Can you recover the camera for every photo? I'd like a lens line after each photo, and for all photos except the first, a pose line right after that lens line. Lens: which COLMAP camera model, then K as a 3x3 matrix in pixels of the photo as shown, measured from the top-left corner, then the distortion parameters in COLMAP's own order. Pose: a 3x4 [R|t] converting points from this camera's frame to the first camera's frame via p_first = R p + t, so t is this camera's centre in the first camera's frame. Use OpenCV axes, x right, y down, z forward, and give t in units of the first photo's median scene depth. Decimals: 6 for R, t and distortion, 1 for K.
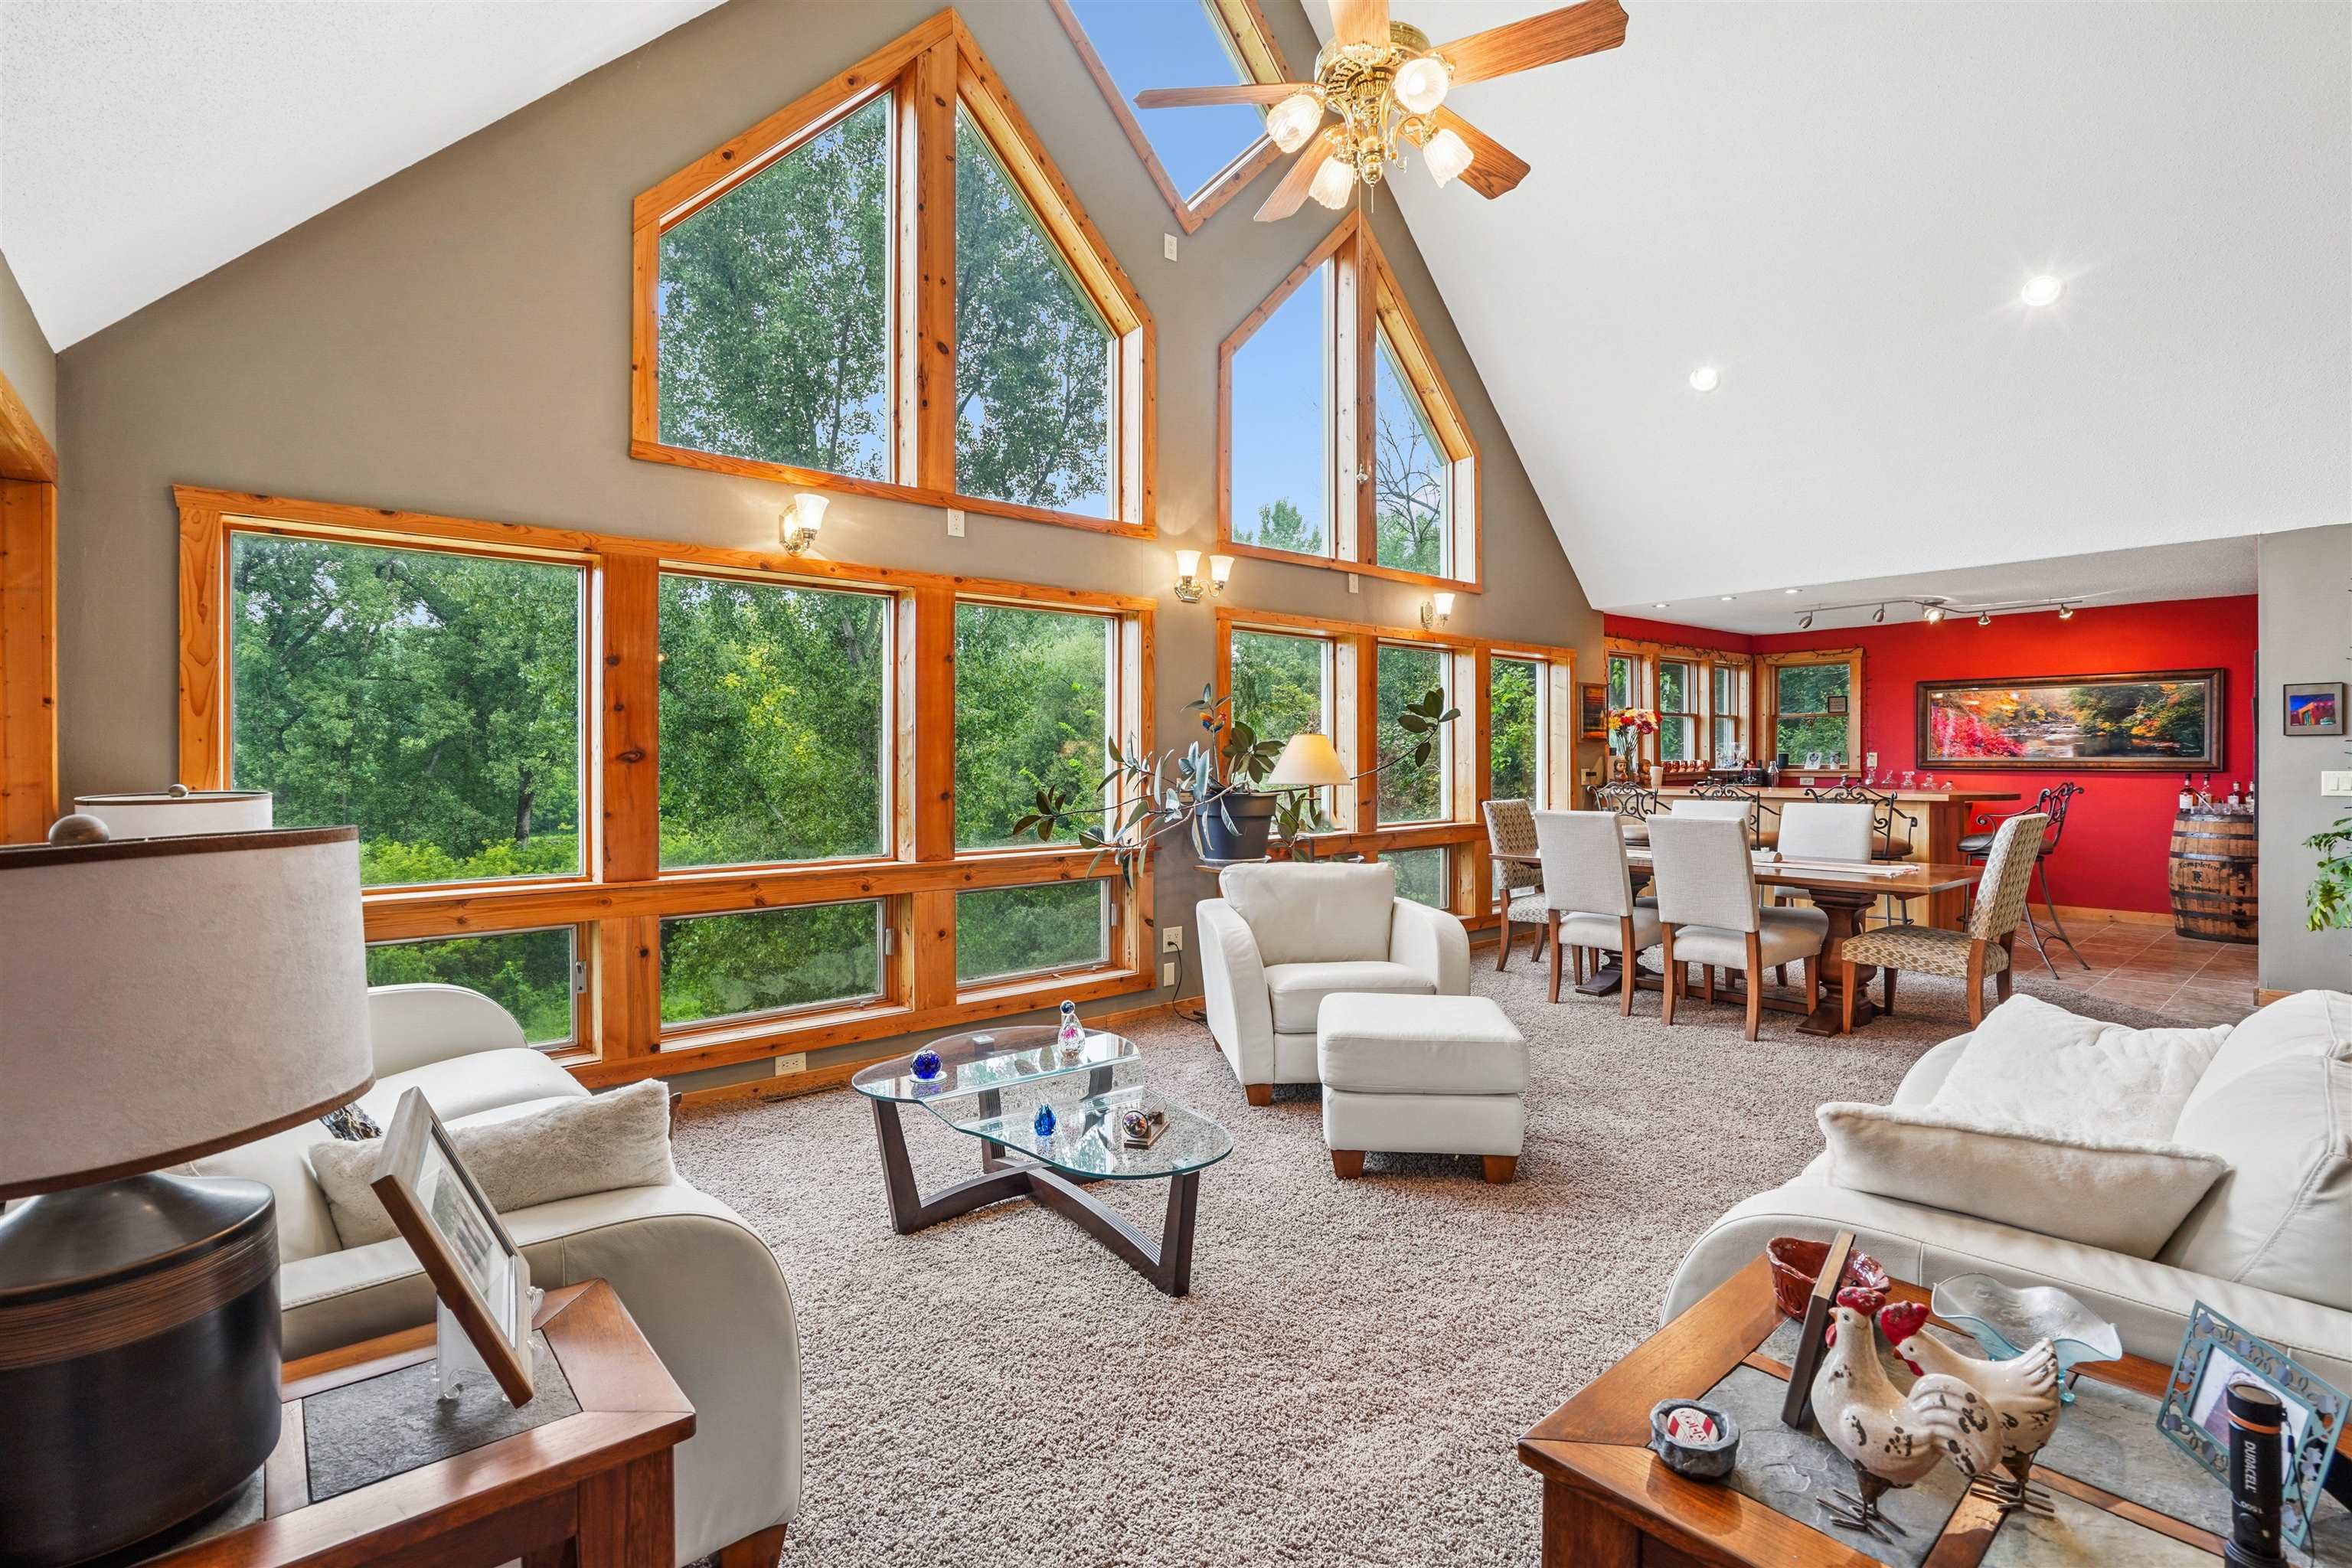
lens RADIAL K [[1083.6, 0, 1175.6], [0, 1083.6, 770.6], [0, 0, 1]] dist [-0.010700, 0.000756]
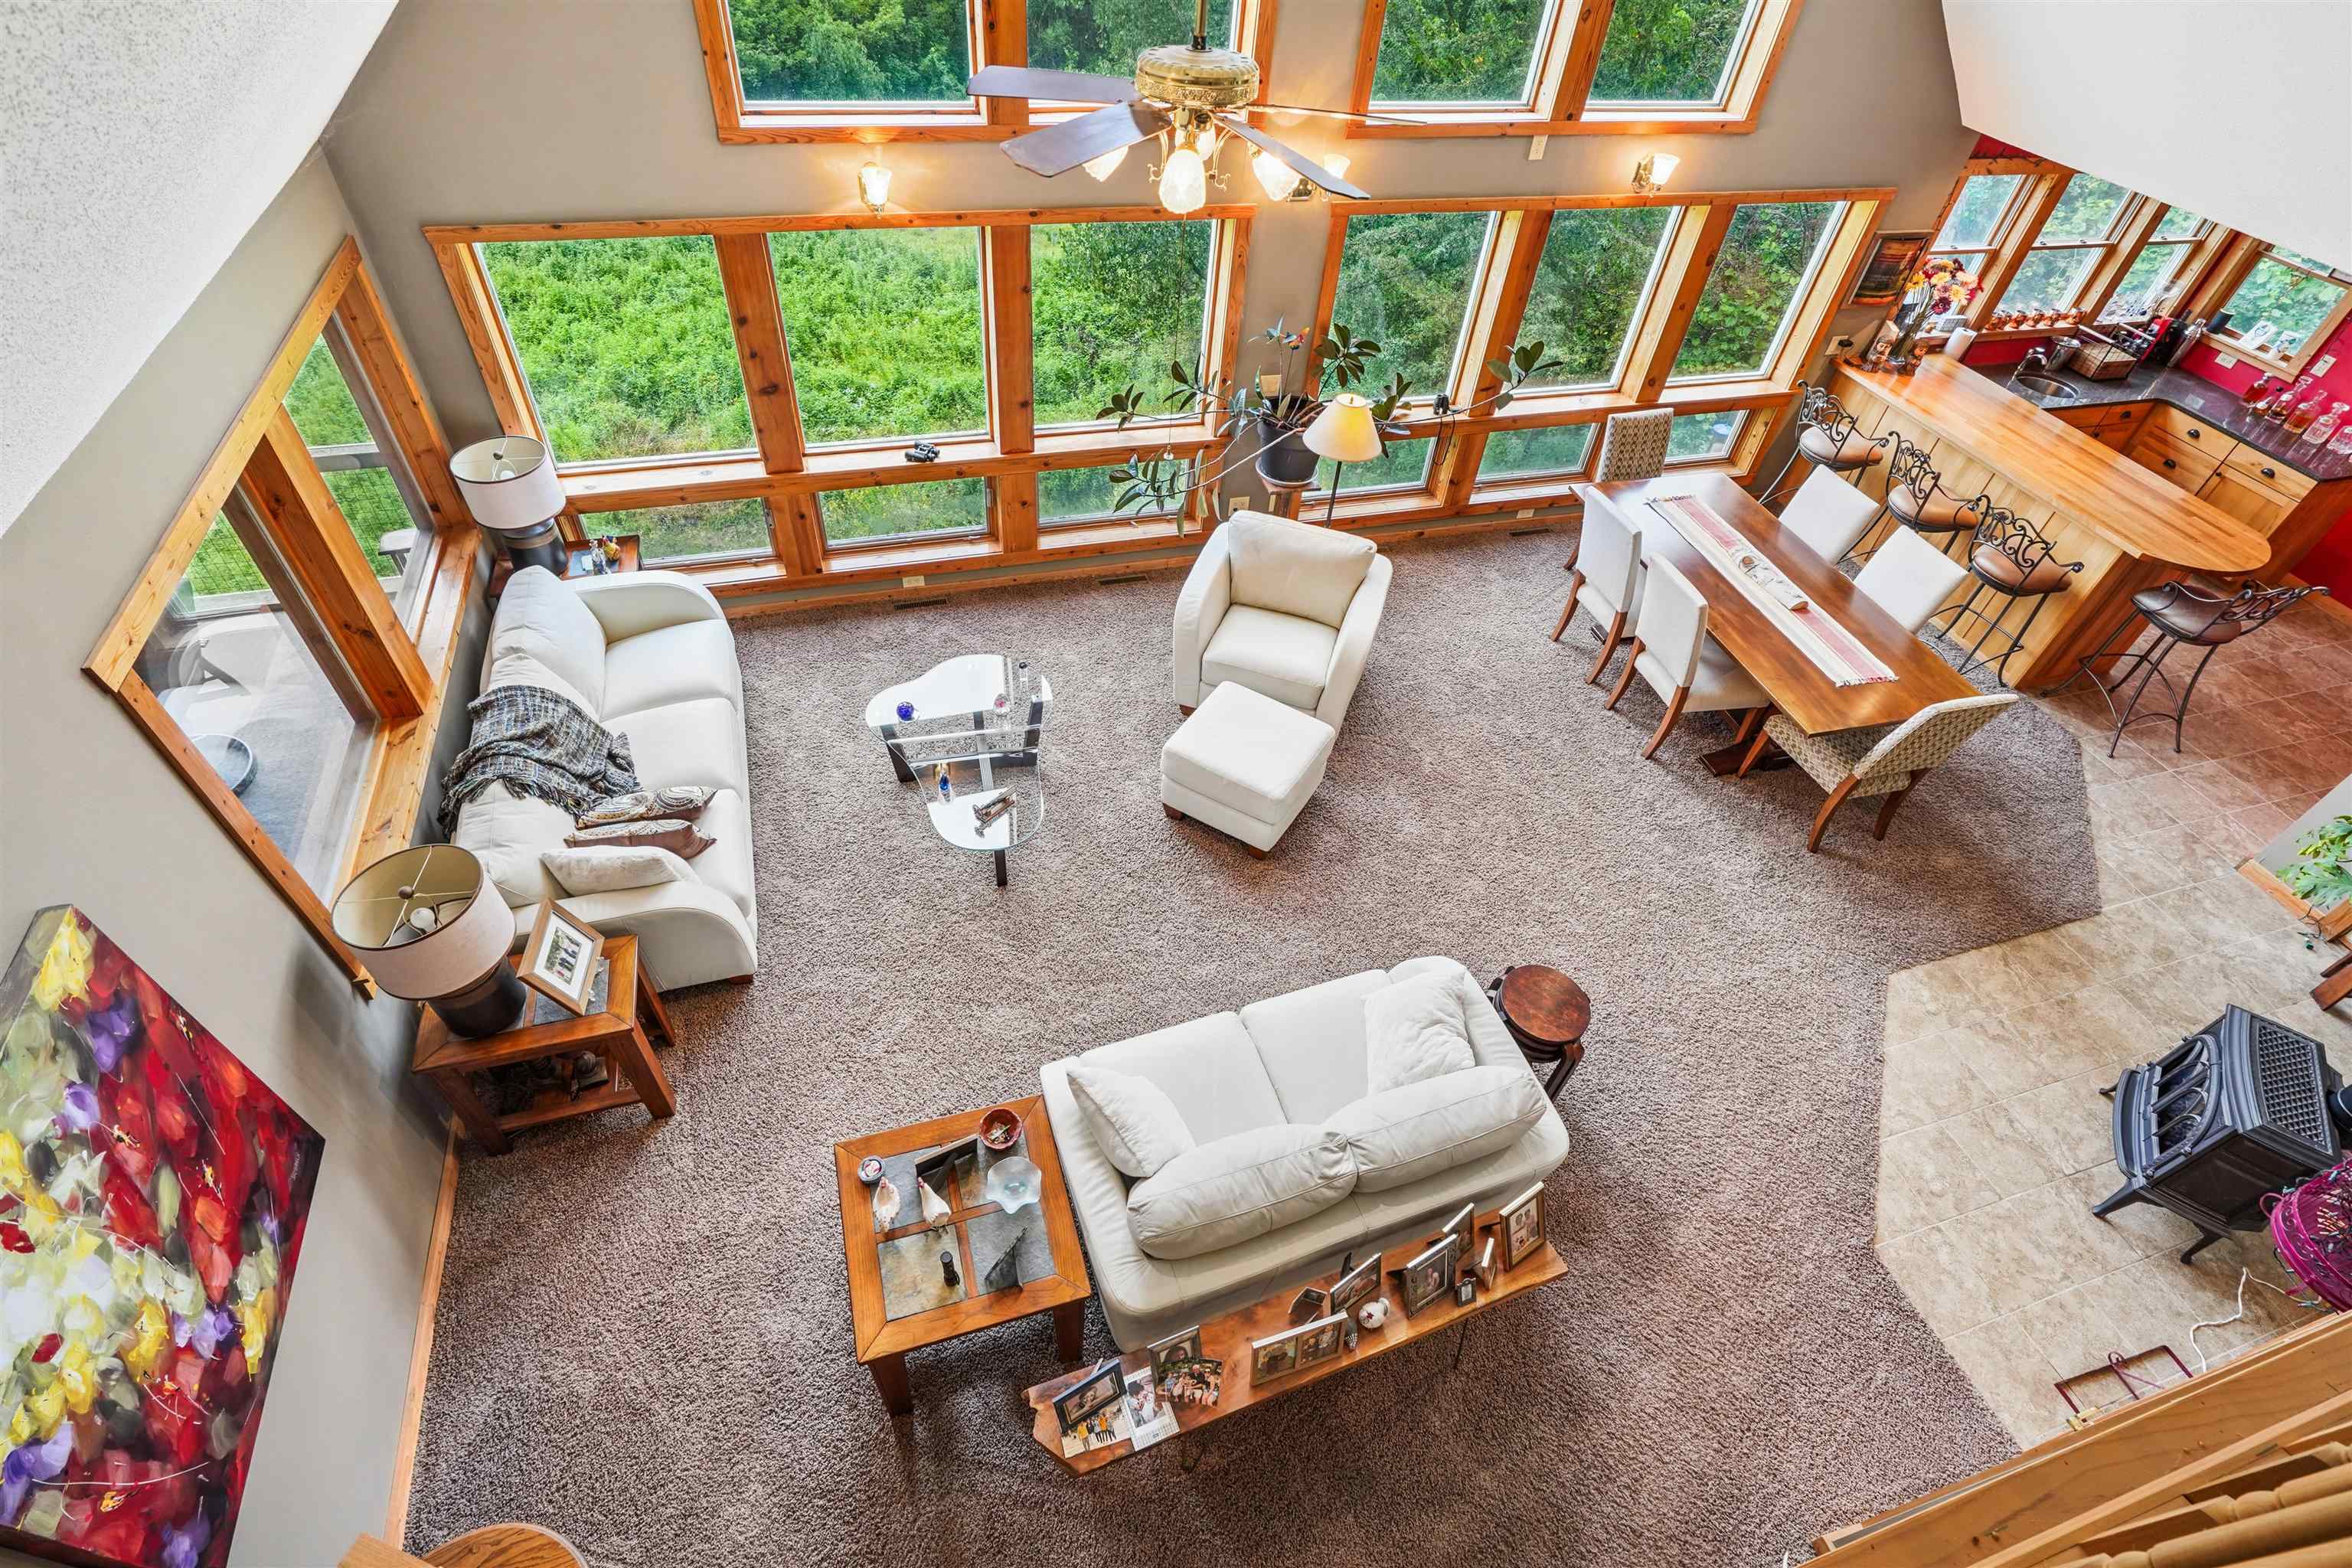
lens RADIAL K [[1083.6, 0, 1176.6], [0, 1083.6, 781.1], [0, 0, 1]] dist [-0.010700, 0.000756]
pose [[0.913039, 0.334733, -0.233054, 0.266214], [-0.075708, 0.700546, 0.709580, -0.400767], [0.400785, -0.630230, 0.664967, -0.006142]]
